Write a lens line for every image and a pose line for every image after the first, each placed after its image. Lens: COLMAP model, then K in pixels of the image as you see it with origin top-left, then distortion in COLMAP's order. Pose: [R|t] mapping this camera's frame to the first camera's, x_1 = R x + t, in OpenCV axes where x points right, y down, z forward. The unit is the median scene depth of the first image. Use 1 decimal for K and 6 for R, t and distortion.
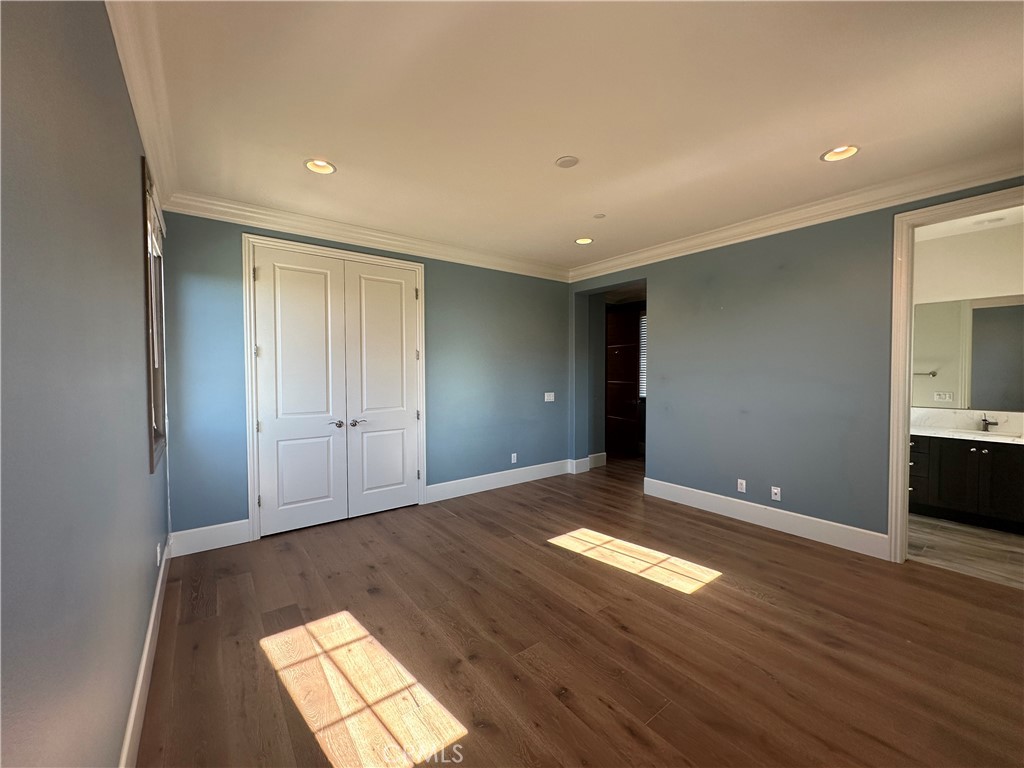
lens RADIAL K [[408.7, 0, 505.4], [0, 408.7, 386.3], [0, 0, 1]] dist [-0.000657, 0.000220]
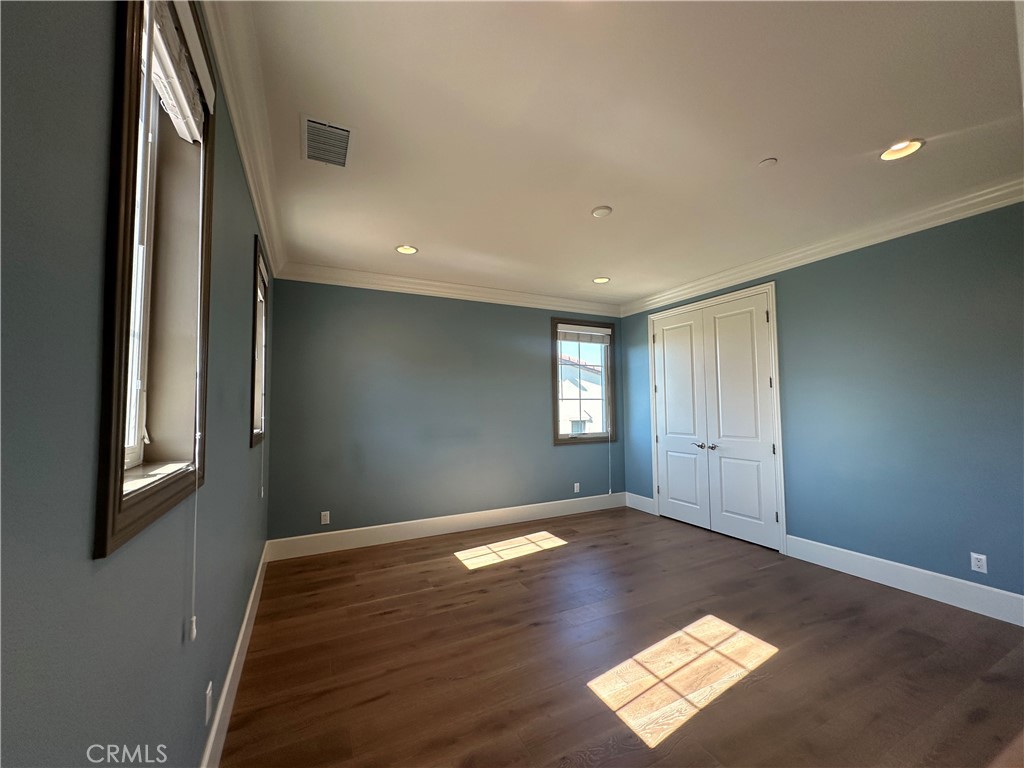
lens RADIAL K [[408.7, 0, 509.7], [0, 408.7, 380.0], [0, 0, 1]] dist [-0.000657, 0.000220]
pose [[-0.187803, -0.047166, -0.981074, 0.905133], [-0.011700, 0.998883, -0.045782, -0.038979], [0.982137, 0.002881, -0.188145, 0.692627]]
